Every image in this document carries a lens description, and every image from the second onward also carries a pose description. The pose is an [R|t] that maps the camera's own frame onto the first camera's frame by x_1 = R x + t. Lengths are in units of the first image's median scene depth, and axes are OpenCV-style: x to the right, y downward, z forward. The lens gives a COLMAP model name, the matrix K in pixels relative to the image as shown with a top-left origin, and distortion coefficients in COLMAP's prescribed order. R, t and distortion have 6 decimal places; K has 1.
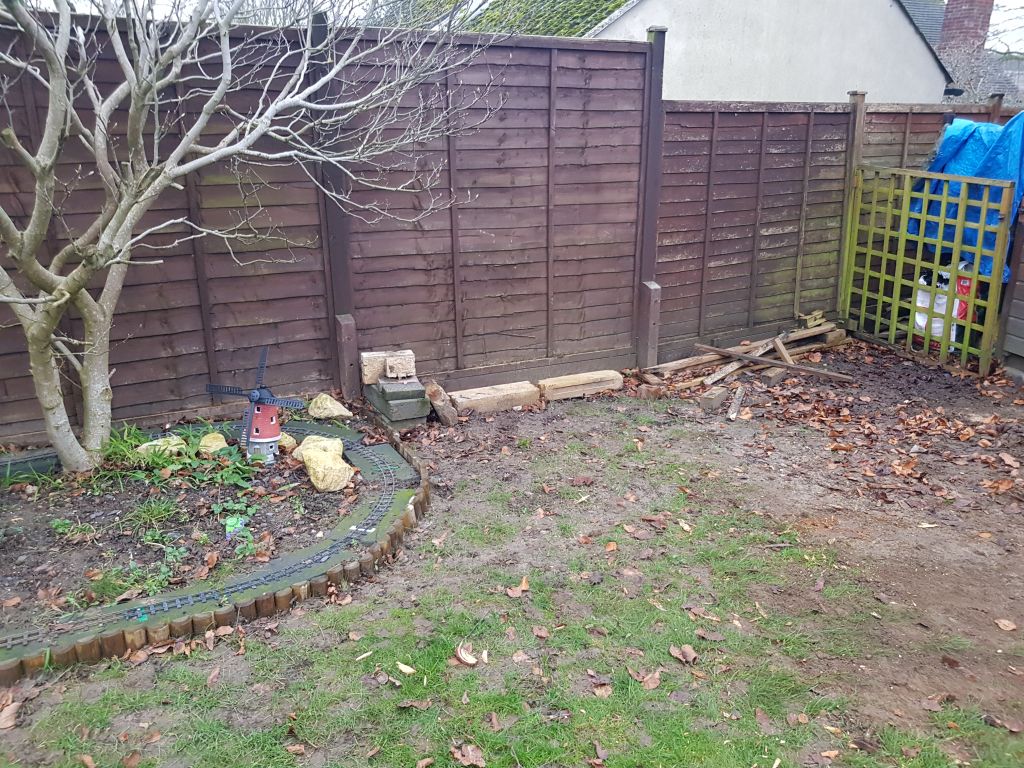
lens RADIAL K [[784.2, 0, 521.3], [0, 784.2, 398.6], [0, 0, 1]] dist [0.060490, -0.085367]
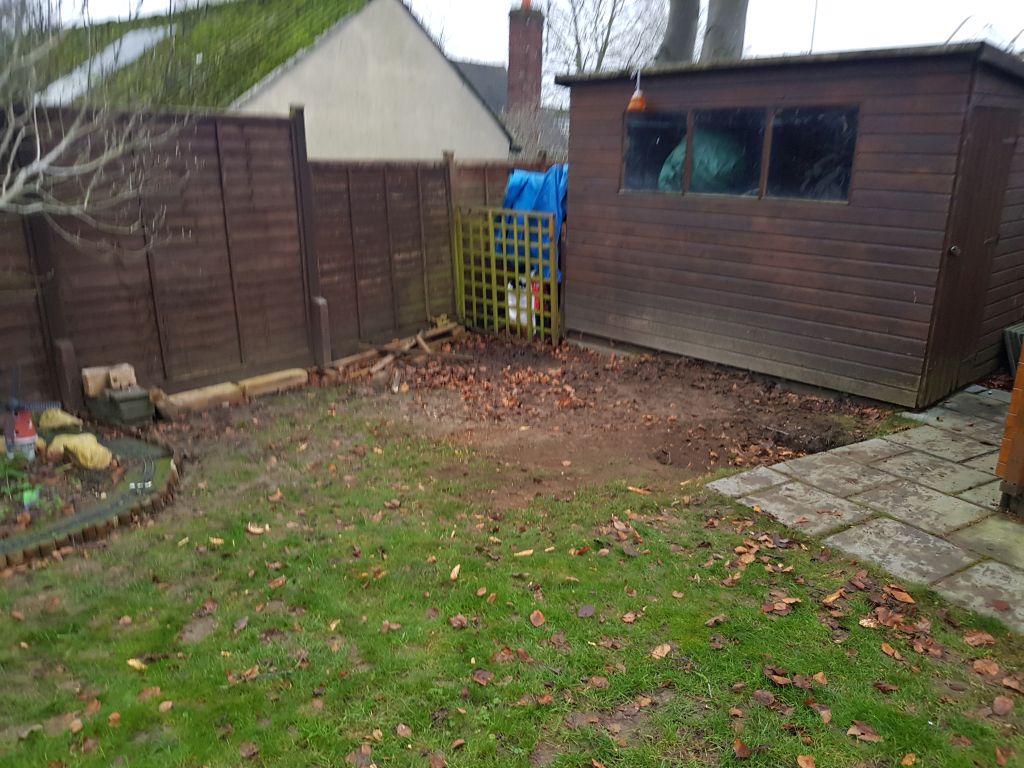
lens RADIAL K [[784.2, 0, 492.0], [0, 784.2, 391.4], [0, 0, 1]] dist [0.060490, -0.085367]
pose [[0.910530, -0.116821, 0.396596, -0.106720], [0.139412, 0.989824, -0.028509, 0.080454], [-0.389230, 0.081248, 0.917550, -0.279136]]
